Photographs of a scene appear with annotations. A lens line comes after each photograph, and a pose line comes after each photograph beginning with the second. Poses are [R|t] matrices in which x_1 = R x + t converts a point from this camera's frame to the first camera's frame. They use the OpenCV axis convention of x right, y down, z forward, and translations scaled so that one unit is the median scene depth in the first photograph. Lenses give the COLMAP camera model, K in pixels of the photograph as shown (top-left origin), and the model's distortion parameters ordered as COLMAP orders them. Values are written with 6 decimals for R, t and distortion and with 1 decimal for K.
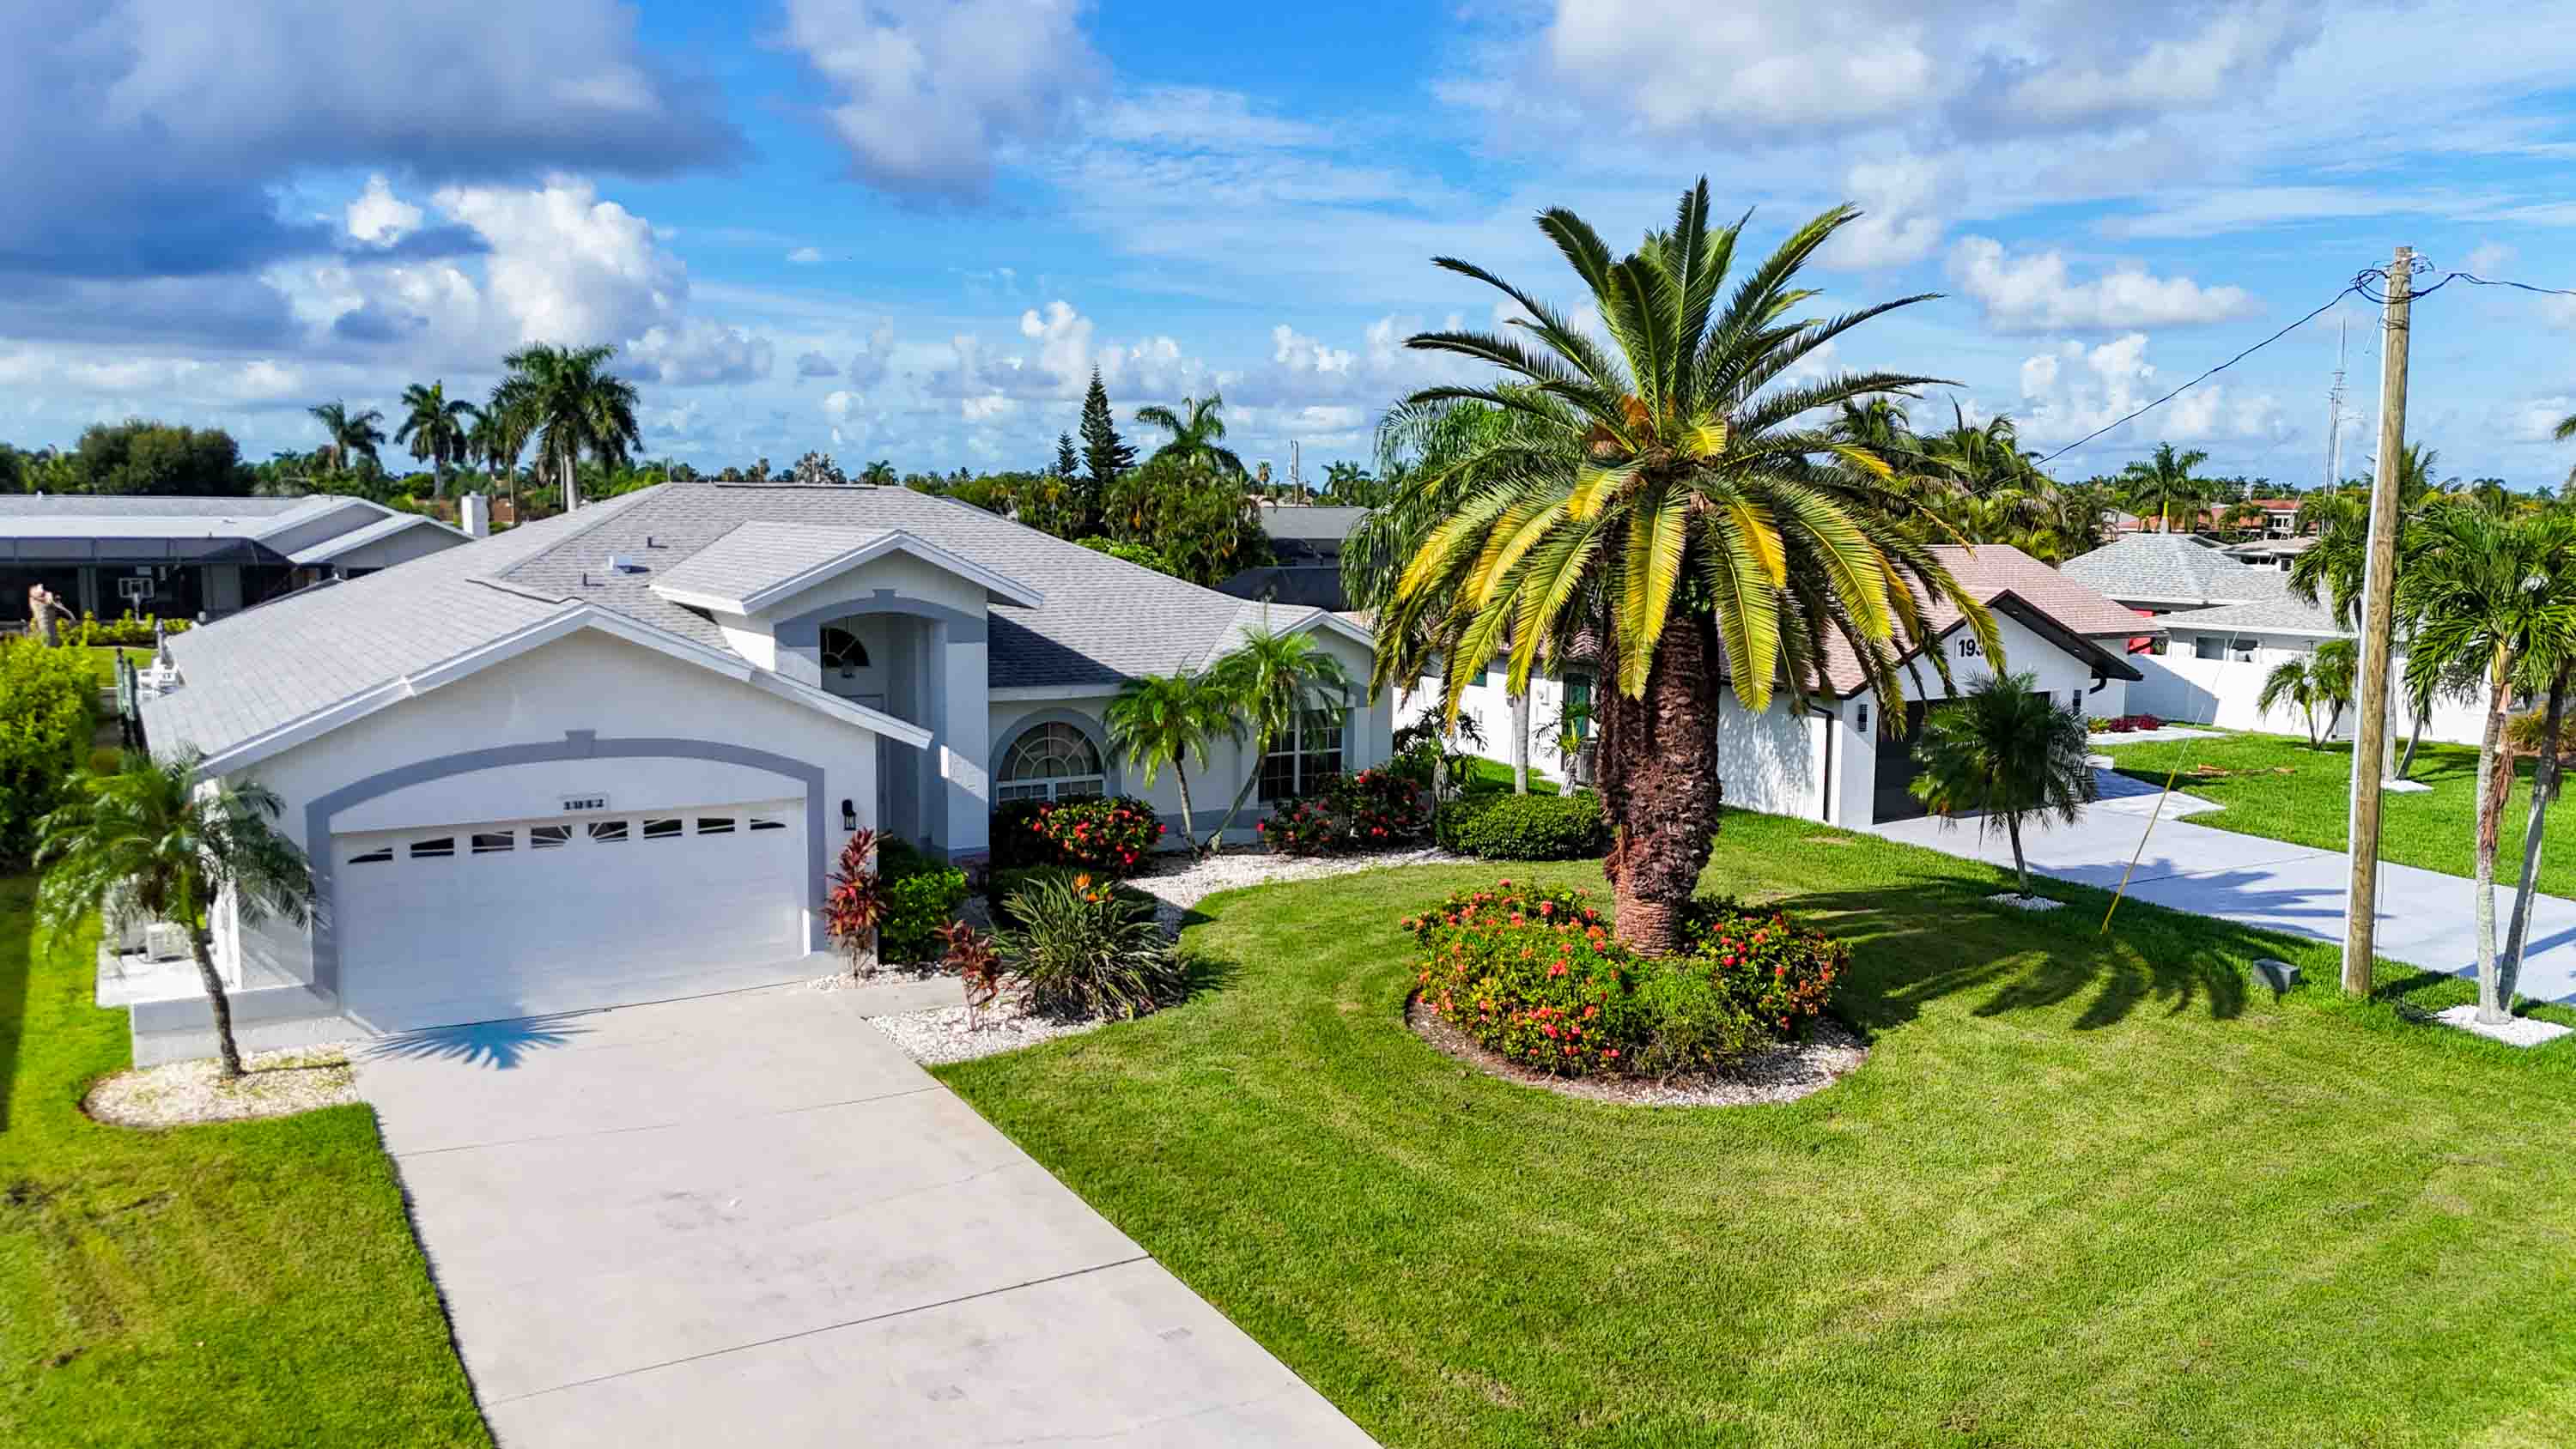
lens RADIAL K [[1889.3, 0, 1271.3], [0, 1889.3, 725.4], [0, 0, 1]] dist [0.085428, -0.089766]
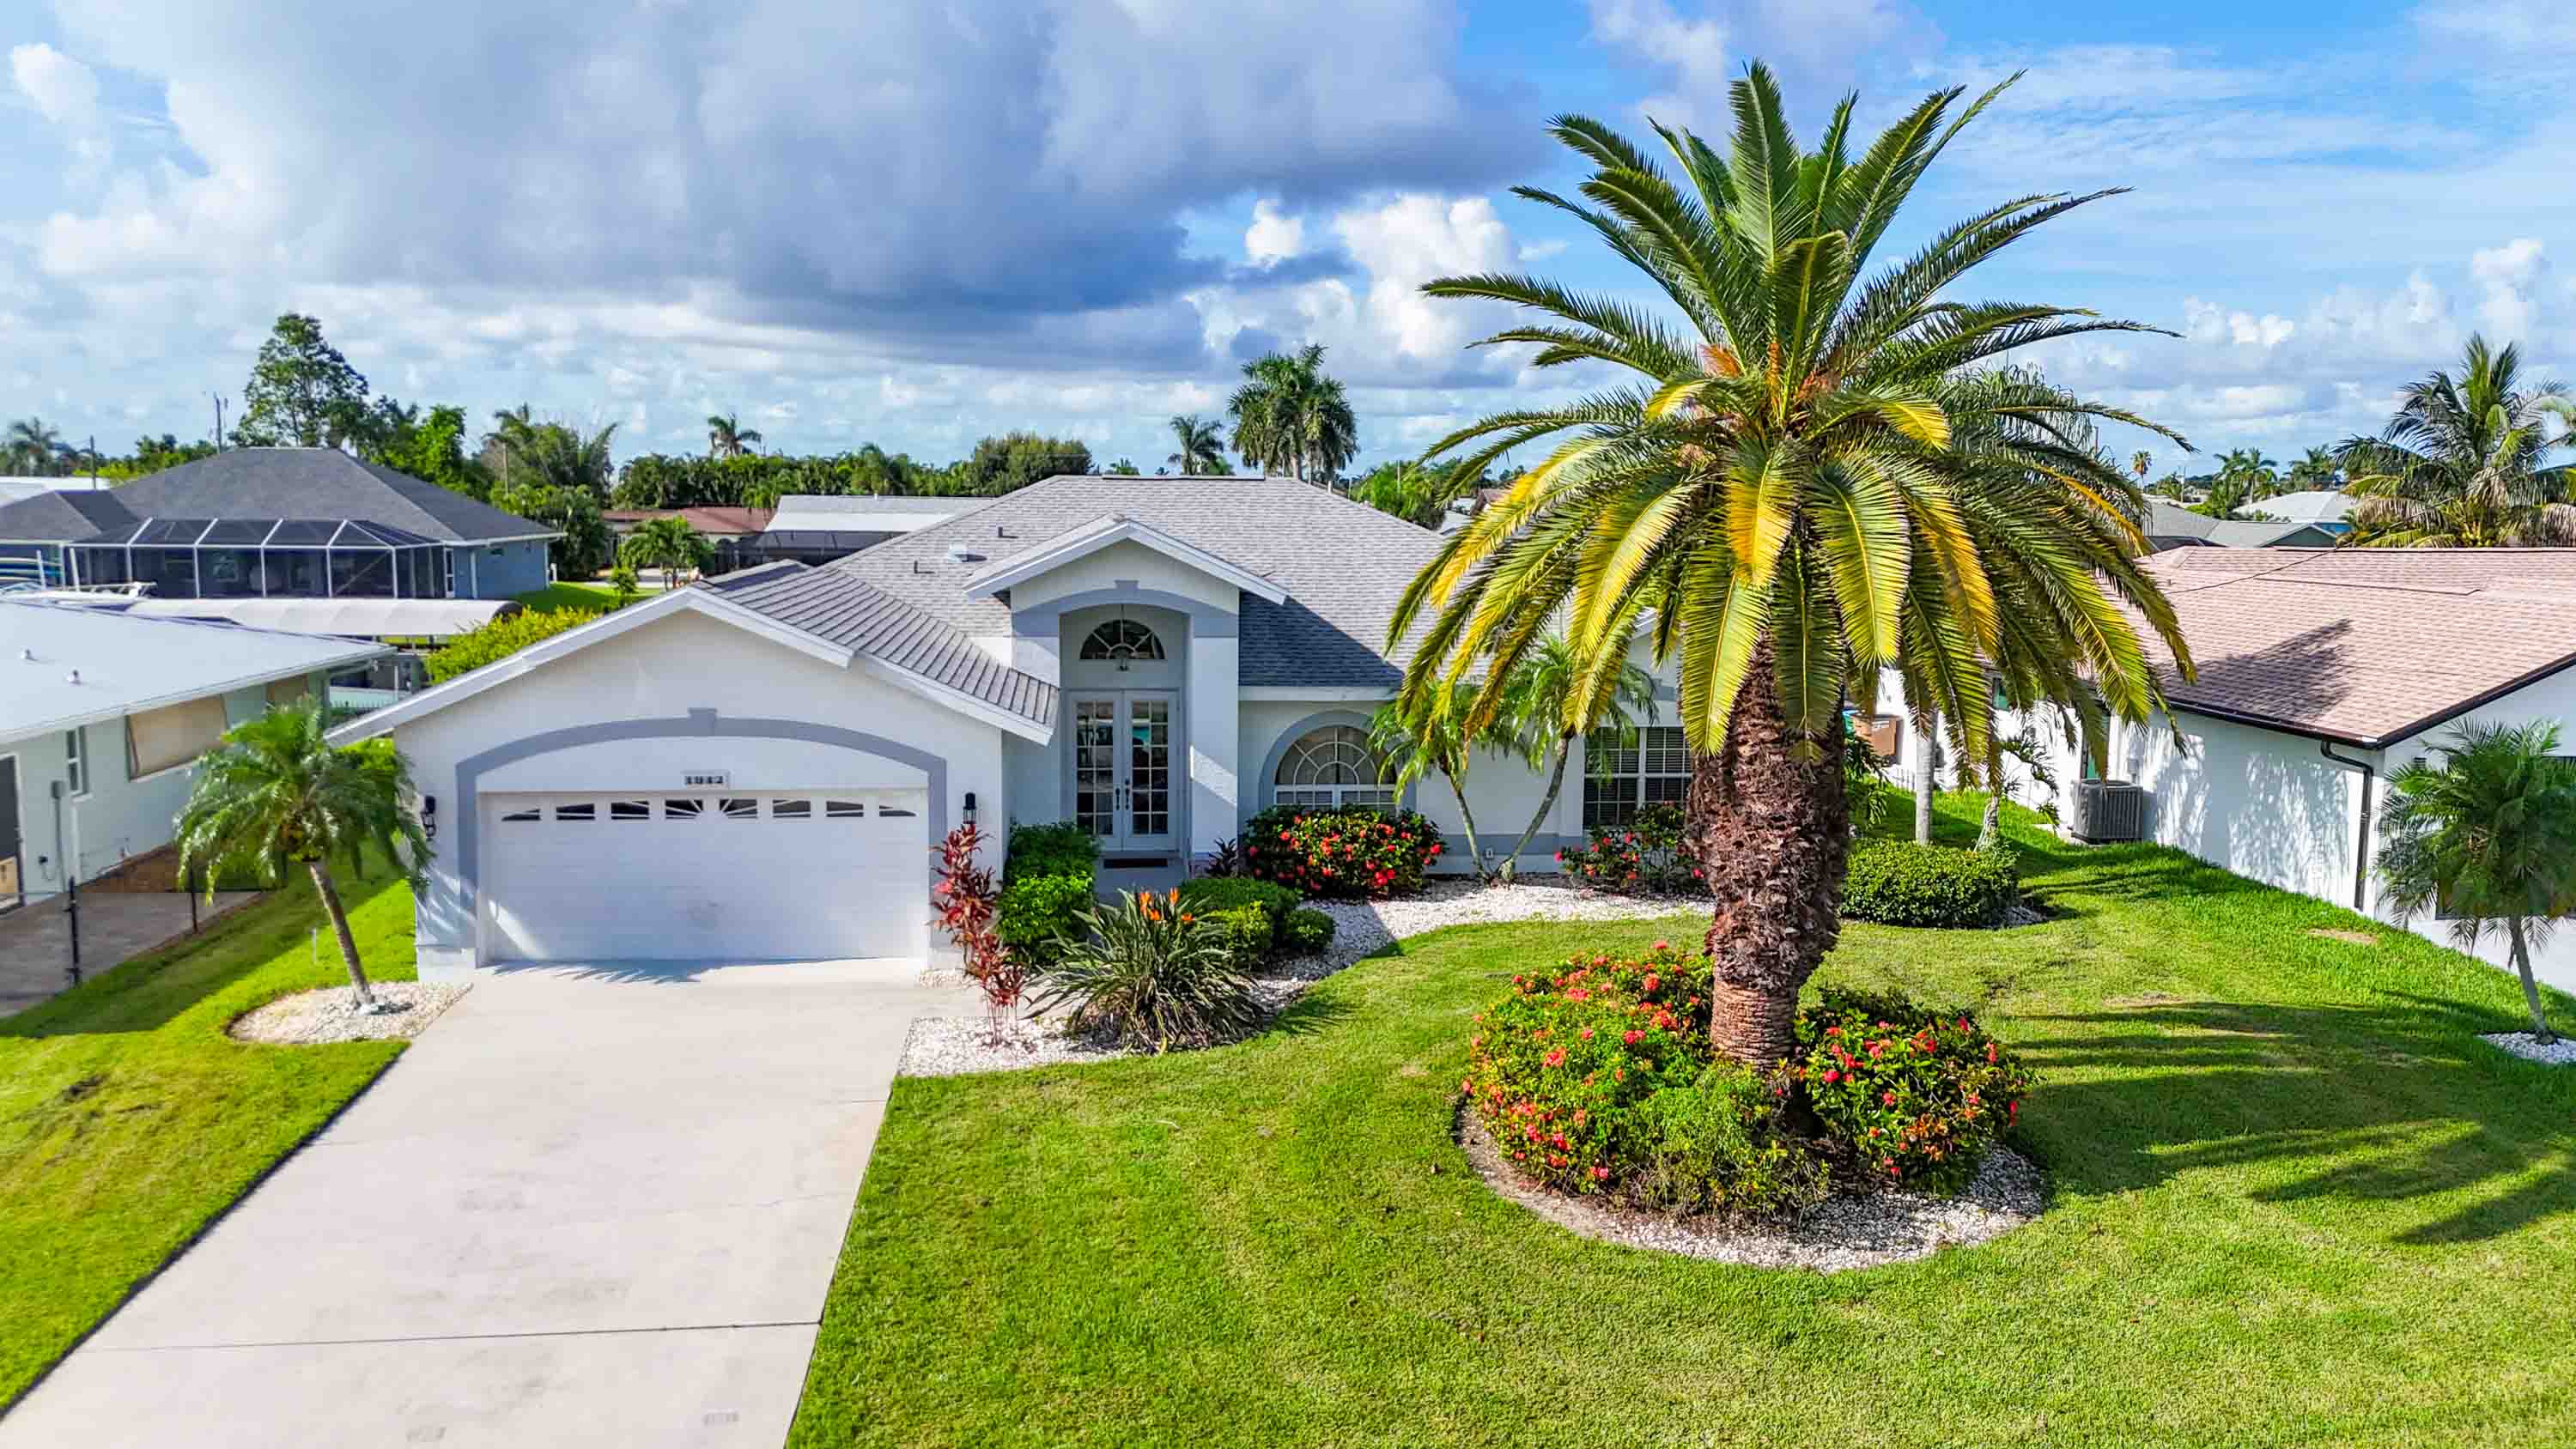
lens RADIAL K [[1883.3, 0, 1275.6], [0, 1883.3, 731.8], [0, 0, 1]] dist [0.081004, -0.079815]
pose [[0.902734, 0.051883, -0.427059, 0.348331], [-0.050392, 0.998620, 0.014800, -0.015156], [0.427238, 0.008160, 0.904102, 0.199327]]
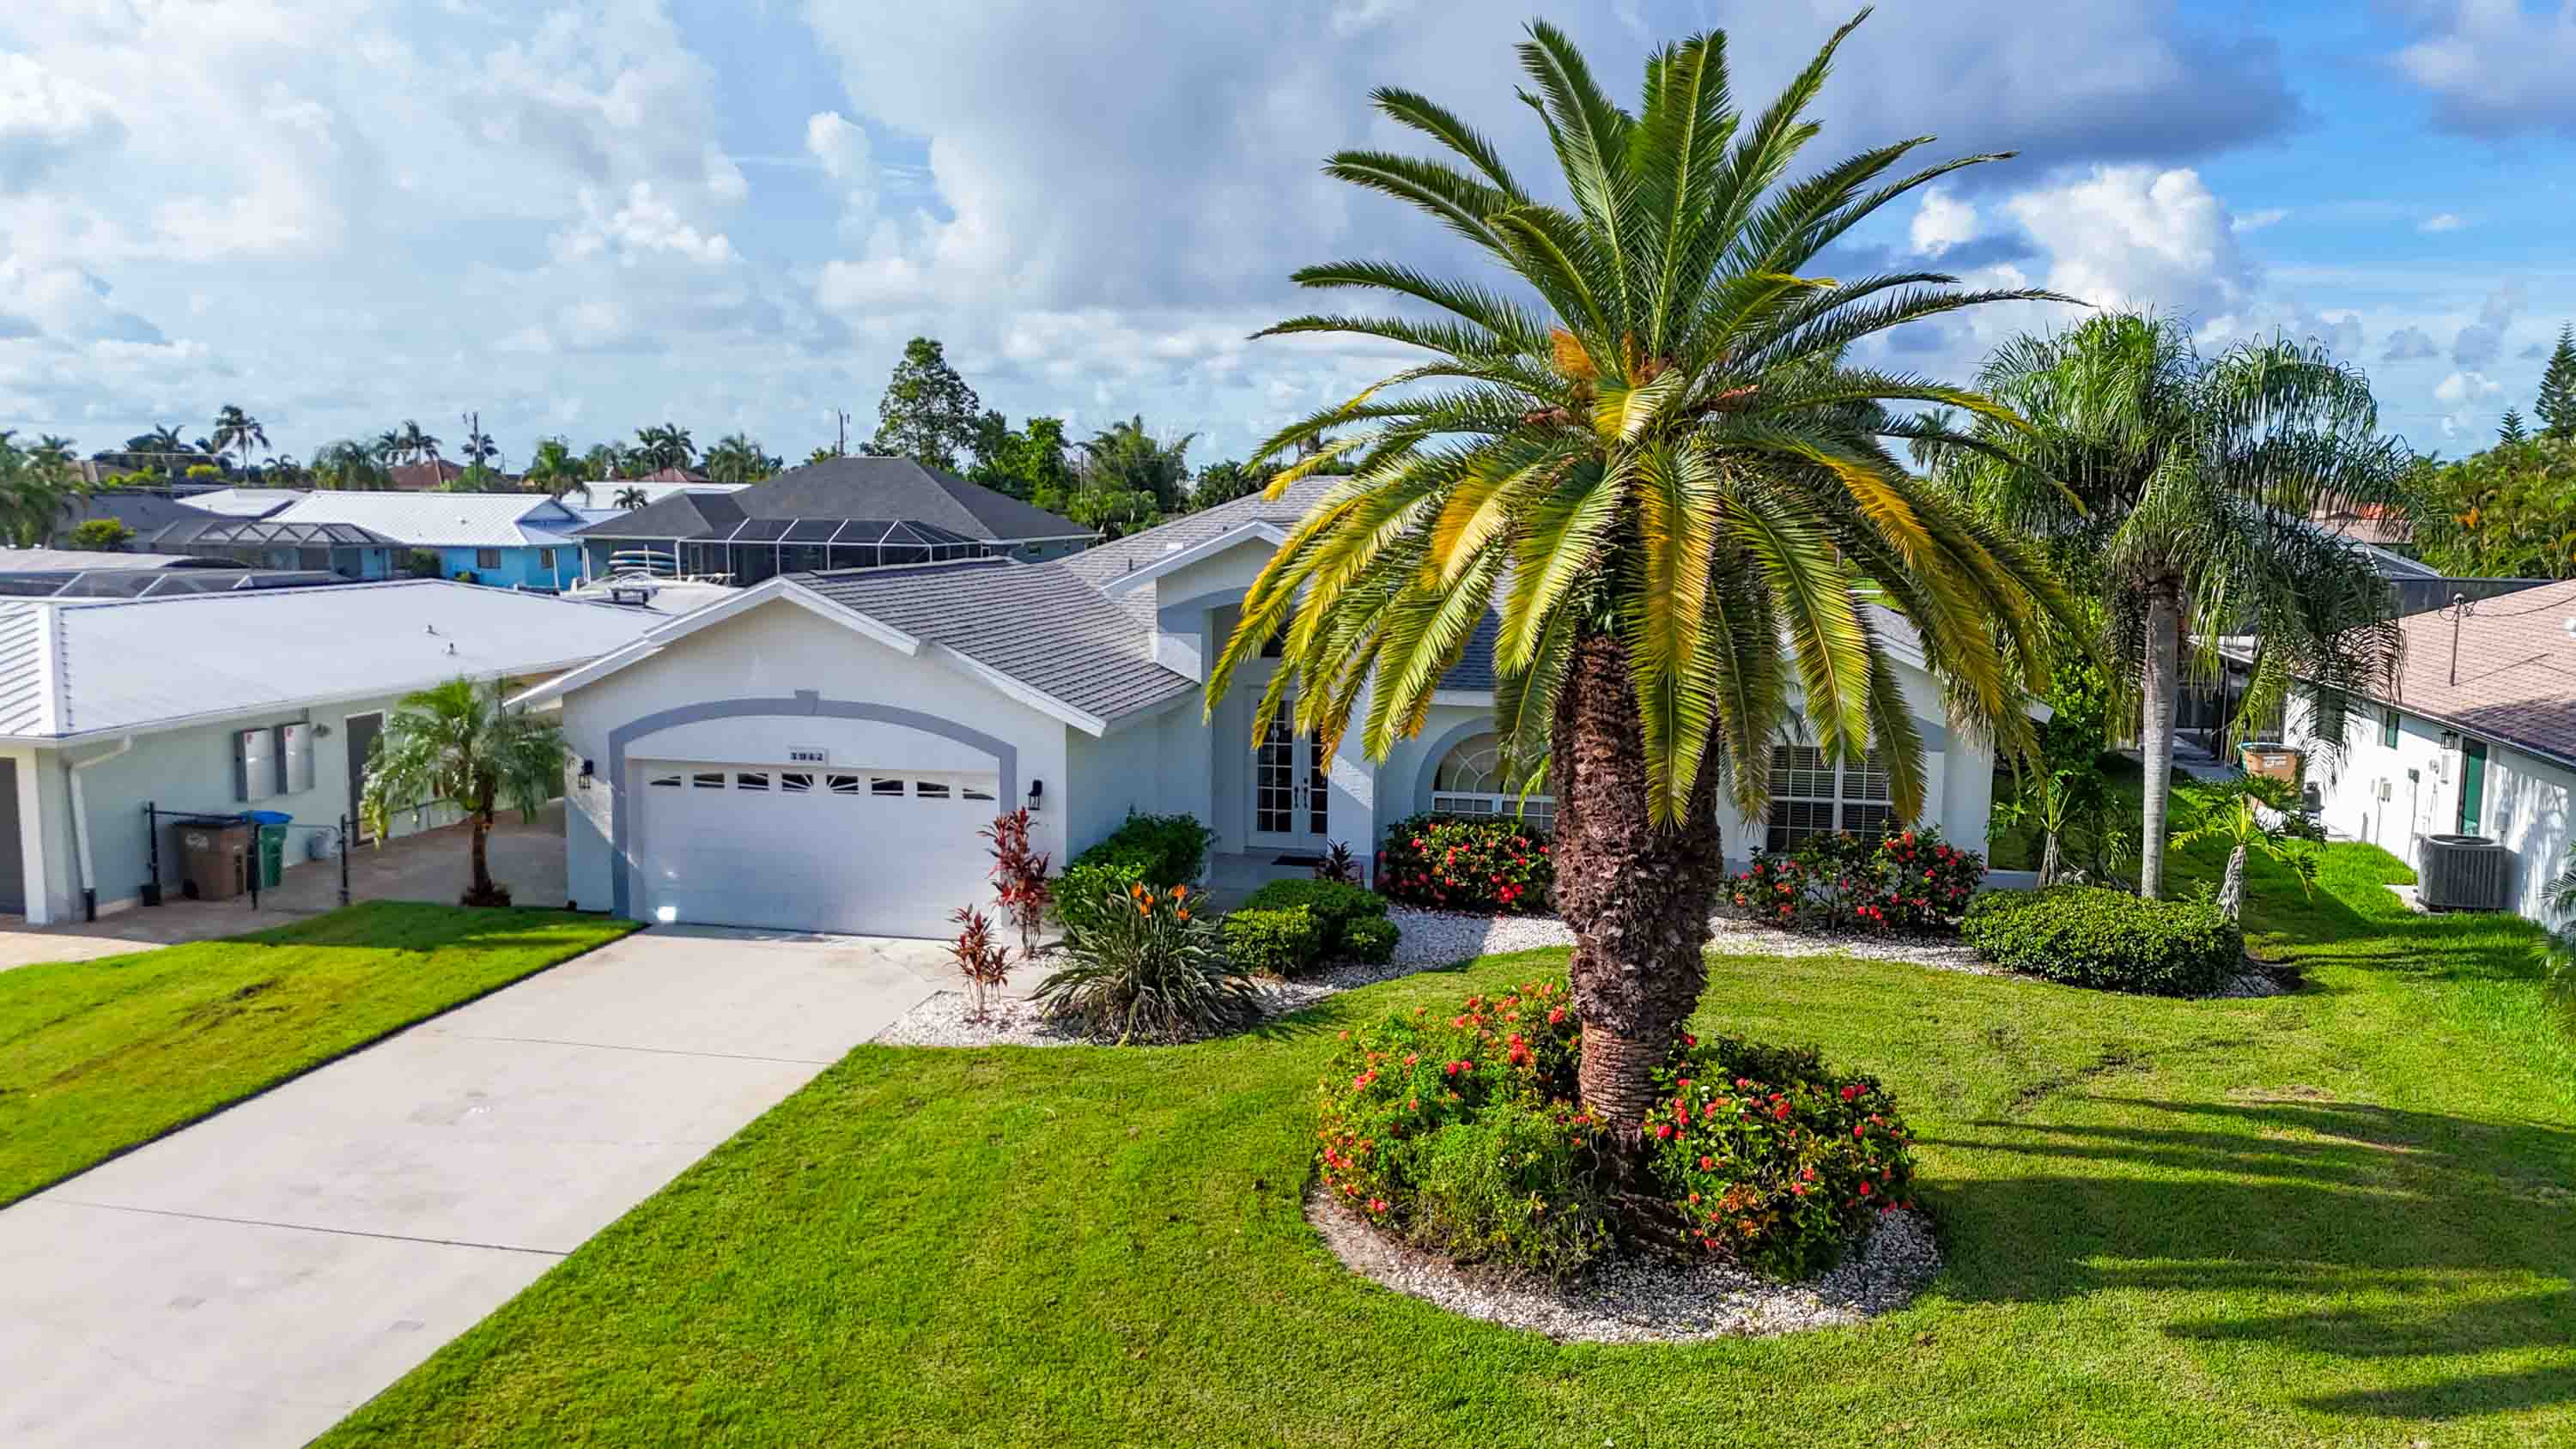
lens RADIAL K [[1889.3, 0, 1271.3], [0, 1889.3, 725.4], [0, 0, 1]] dist [0.085428, -0.089766]
pose [[0.715771, 0.081800, -0.693527, 0.591821], [-0.082843, 0.996049, 0.031982, -0.034203], [0.693404, 0.034562, 0.719720, 0.378719]]
